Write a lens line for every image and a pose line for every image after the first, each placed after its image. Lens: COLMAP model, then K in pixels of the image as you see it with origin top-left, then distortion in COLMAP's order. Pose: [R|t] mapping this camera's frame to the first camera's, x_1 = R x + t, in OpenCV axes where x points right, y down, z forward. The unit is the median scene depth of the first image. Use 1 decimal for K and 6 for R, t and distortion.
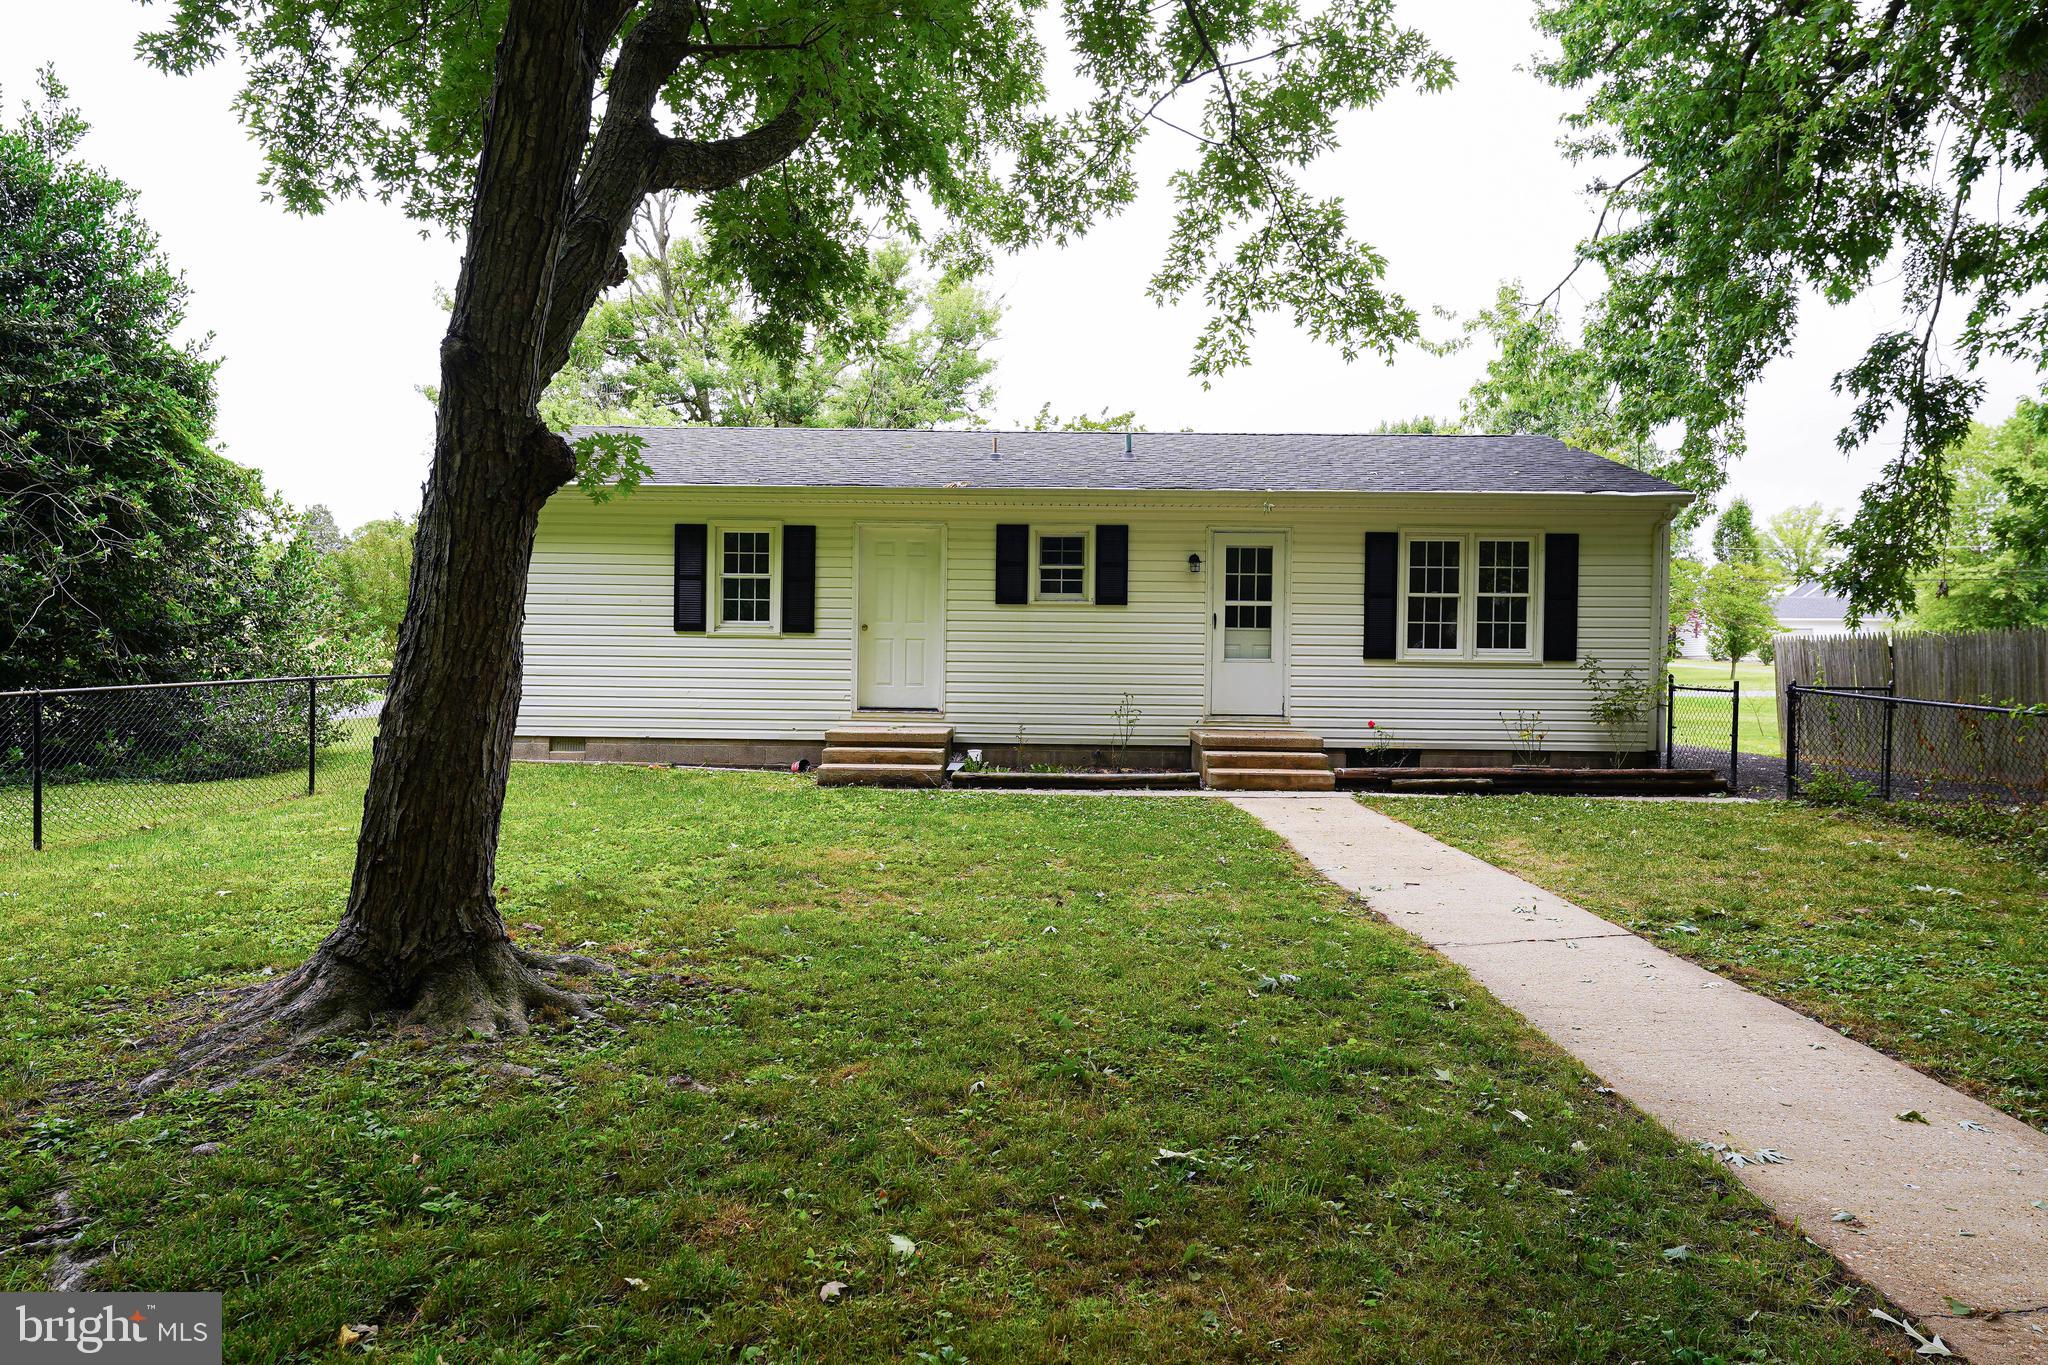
lens RADIAL K [[1240.2, 0, 1024.0], [0, 1240.2, 682.5], [0, 0, 1]] dist [0.045769, 0.000229]
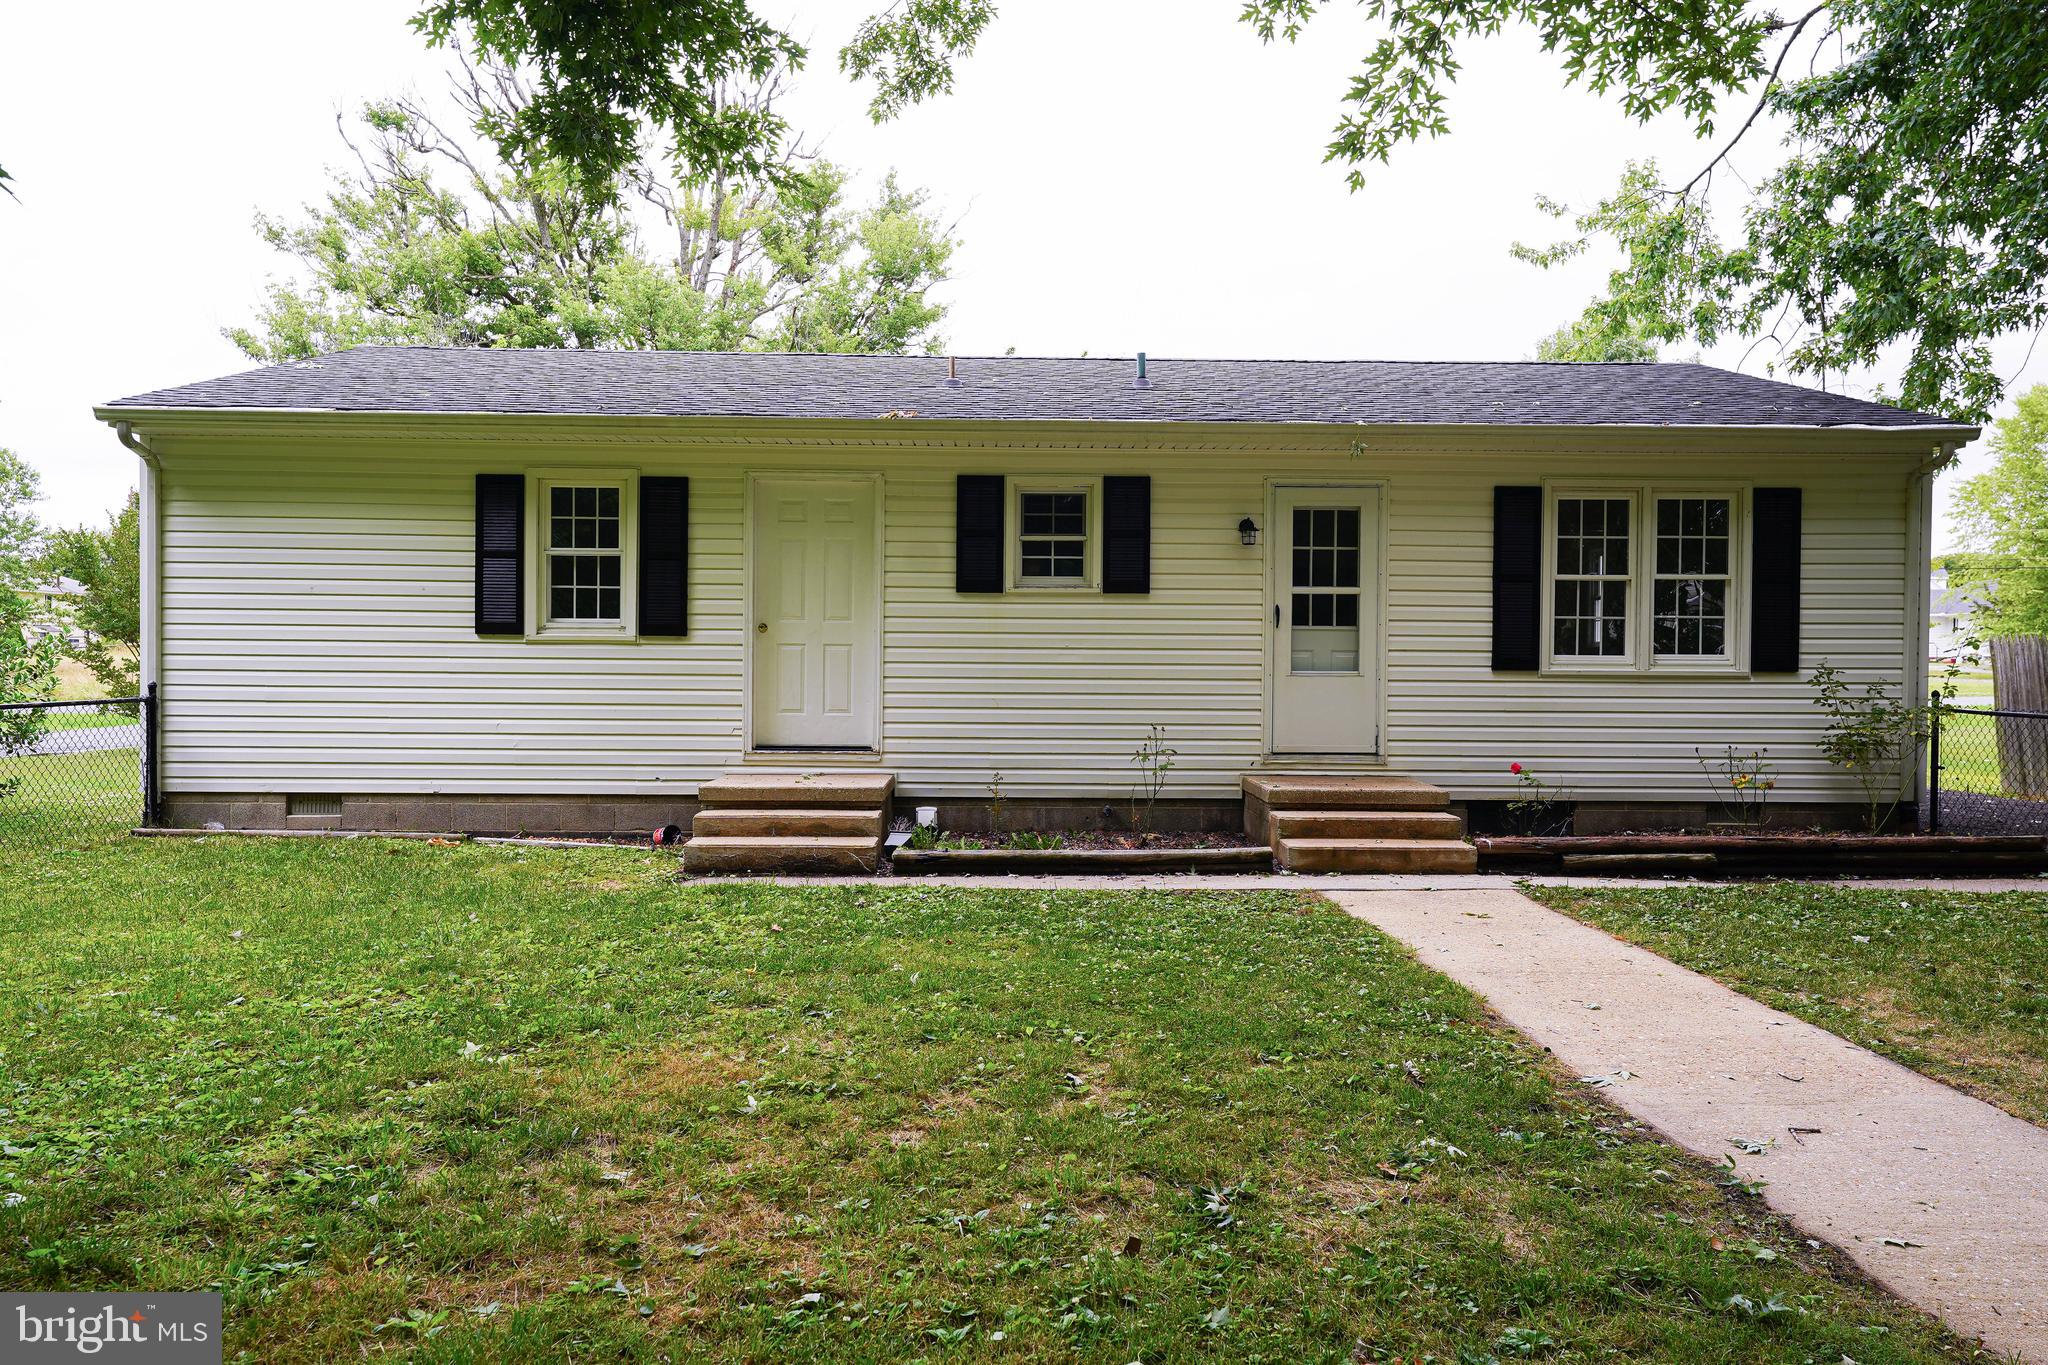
lens RADIAL K [[1360.8, 0, 1024.0], [0, 1360.8, 682.5], [0, 0, 1]] dist [0.023588, -0.001041]
pose [[0.999299, -0.005749, 0.036998, -0.013830], [0.005901, 0.999975, -0.004010, -0.010830], [-0.036974, 0.004225, 0.999307, 0.255952]]
